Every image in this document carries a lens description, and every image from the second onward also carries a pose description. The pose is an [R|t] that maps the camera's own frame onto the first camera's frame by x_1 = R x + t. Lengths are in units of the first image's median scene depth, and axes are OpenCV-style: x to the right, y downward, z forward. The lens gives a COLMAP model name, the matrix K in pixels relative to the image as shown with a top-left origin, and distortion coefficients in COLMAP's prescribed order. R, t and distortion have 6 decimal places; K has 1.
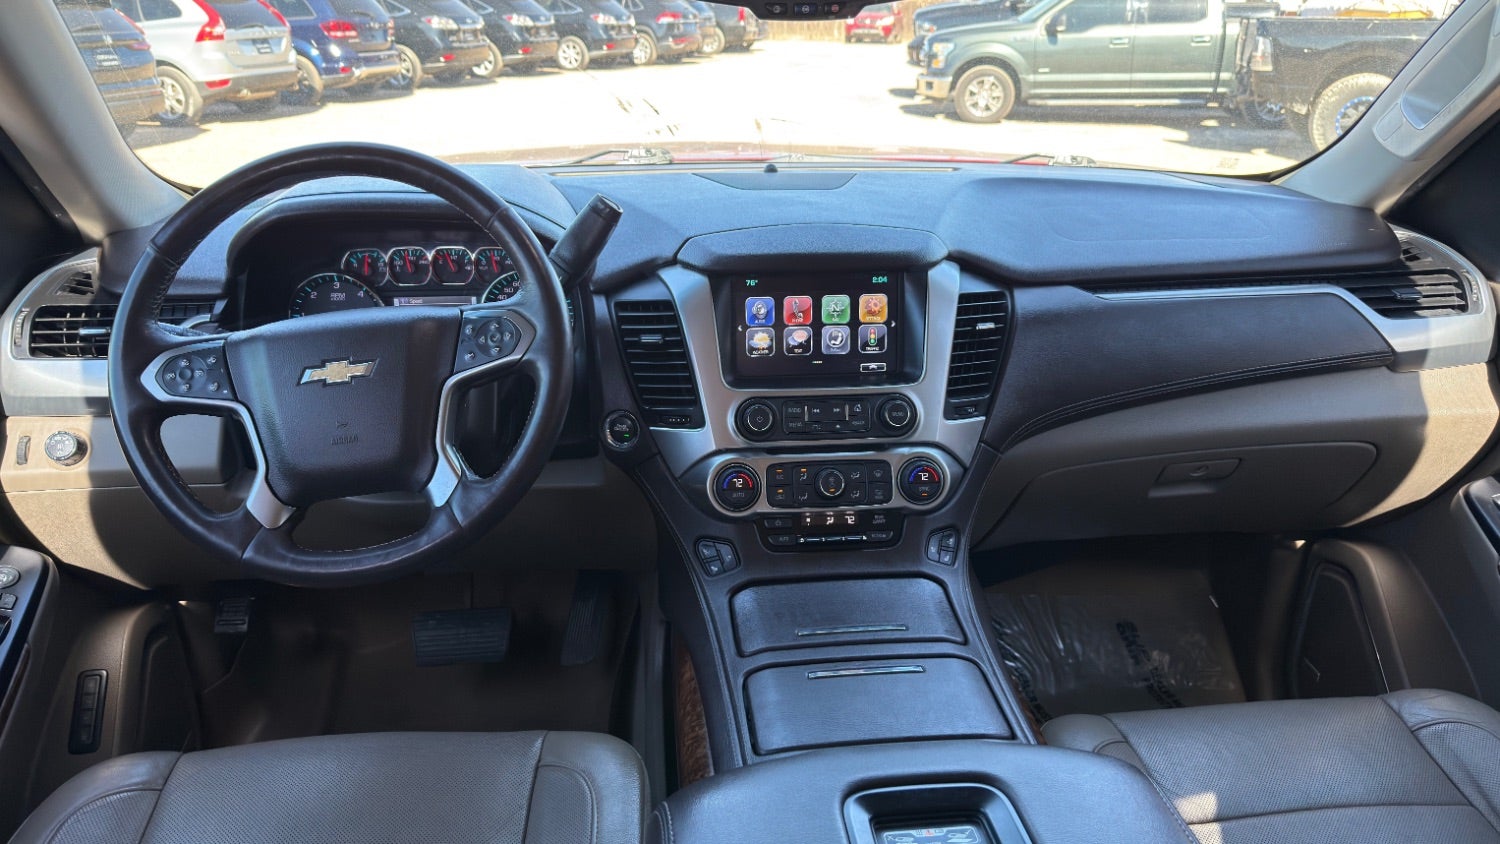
lens RADIAL K [[1035.4, 0, 751.3], [0, 1035.4, 395.5], [0, 0, 1]] dist [0.127741, -0.181210]
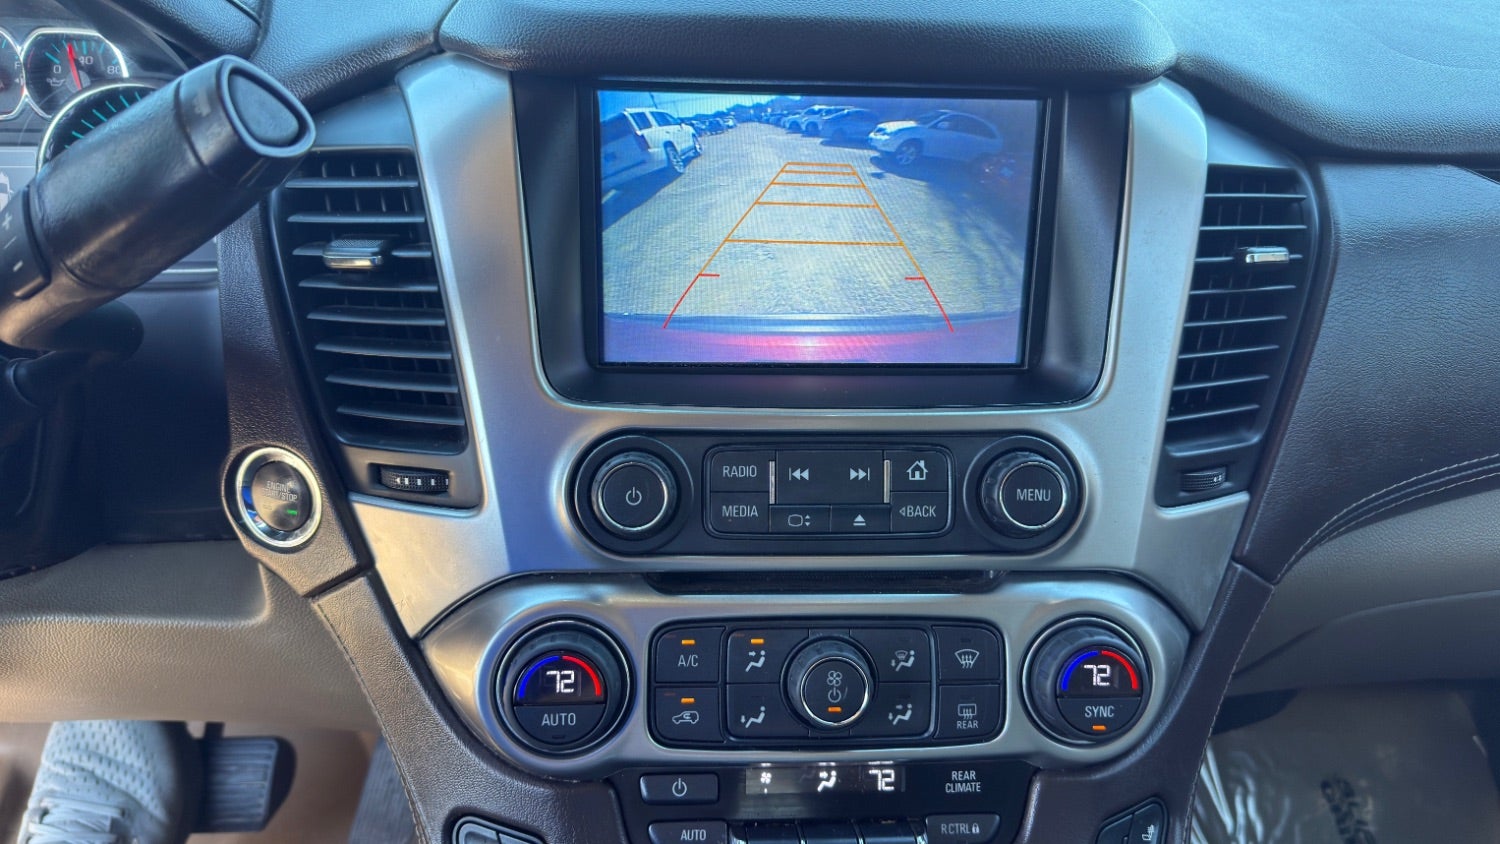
lens RADIAL K [[1035.4, 0, 751.3], [0, 1035.4, 395.5], [0, 0, 1]] dist [0.127741, -0.181210]
pose [[0.998669, 0.041527, -0.030577, 0.054600], [-0.039904, 0.997853, 0.051929, -0.029611], [0.032668, -0.050639, 0.998183, 0.633546]]
